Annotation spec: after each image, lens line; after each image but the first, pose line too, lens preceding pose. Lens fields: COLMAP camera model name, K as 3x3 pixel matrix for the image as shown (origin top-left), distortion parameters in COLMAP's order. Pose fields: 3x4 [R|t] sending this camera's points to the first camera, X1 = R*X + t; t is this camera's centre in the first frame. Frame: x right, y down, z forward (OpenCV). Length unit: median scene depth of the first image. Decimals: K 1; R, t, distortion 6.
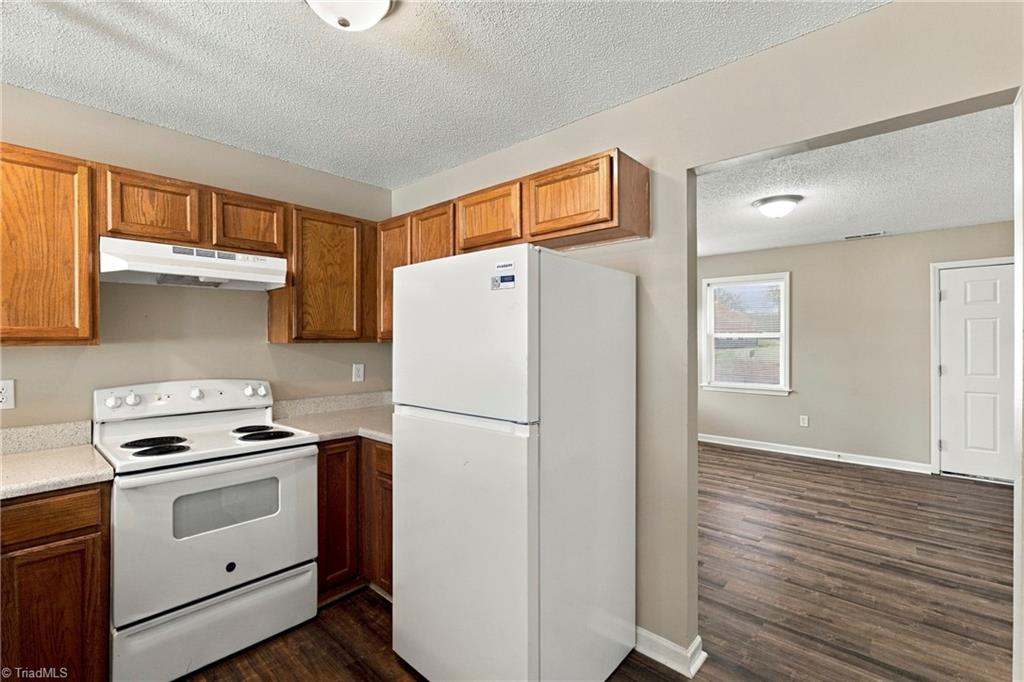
lens RADIAL K [[454.8, 0, 512.0], [0, 454.8, 341.0], [0, 0, 1]] dist [0.009653, 0.000090]
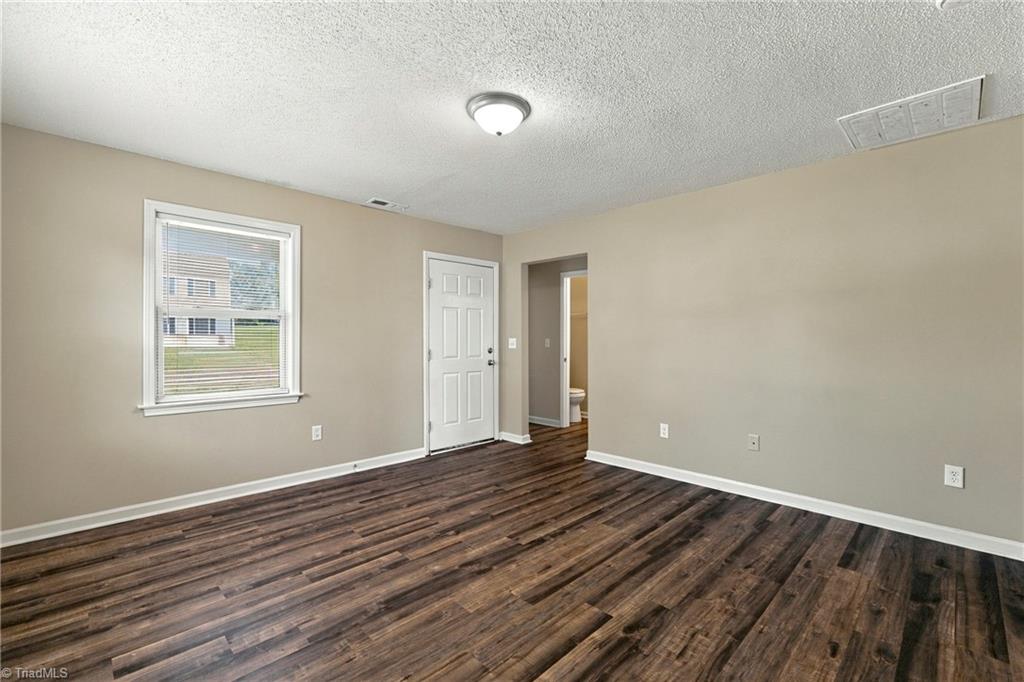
lens RADIAL K [[444.7, 0, 512.0], [0, 444.7, 341.0], [0, 0, 1]] dist [-0.012777, 0.000267]
pose [[0.070372, 0.003188, 0.997516, -0.080495], [0.005384, 0.999979, -0.003576, 0.047811], [-0.997506, 0.005622, 0.070353, 0.970898]]
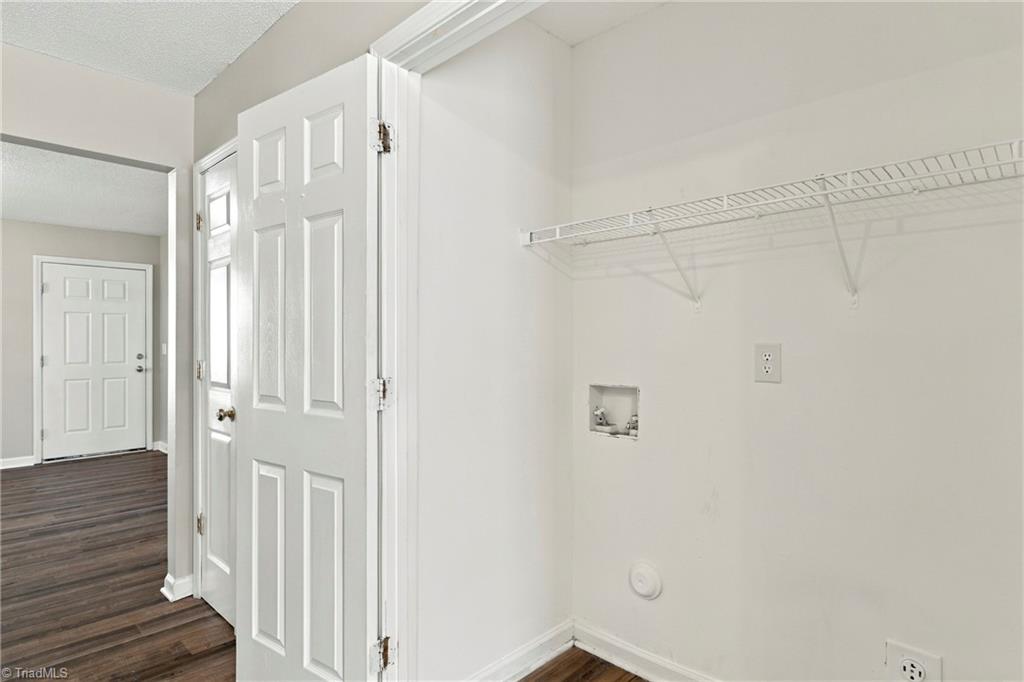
lens RADIAL K [[574.4, 0, 512.0], [0, 574.4, 341.0], [0, 0, 1]] dist [0.000639, 0.001736]
pose [[0.056764, 0.004651, 0.998377, -0.374561], [0.004106, 0.999980, -0.004892, 0.038527], [-0.998379, 0.004377, 0.056743, -0.152337]]
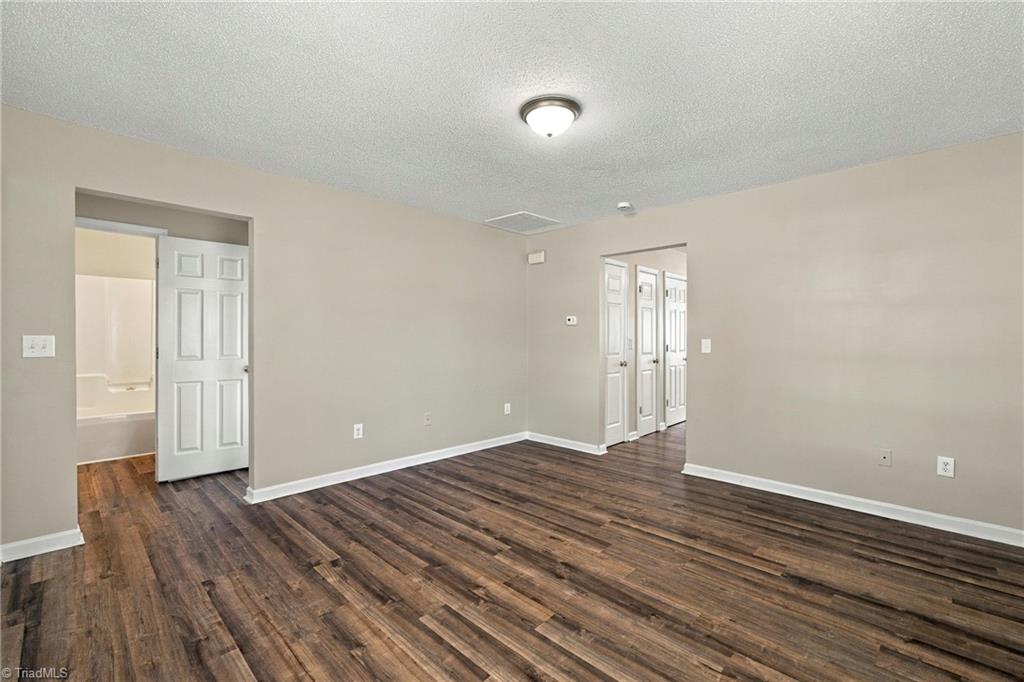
lens RADIAL K [[444.7, 0, 512.0], [0, 444.7, 341.0], [0, 0, 1]] dist [-0.012777, 0.000267]
pose [[-0.998995, 0.001090, 0.044809, 0.632053], [0.001614, 0.999931, 0.011663, 0.038358], [-0.044793, 0.011723, -0.998927, 1.734703]]
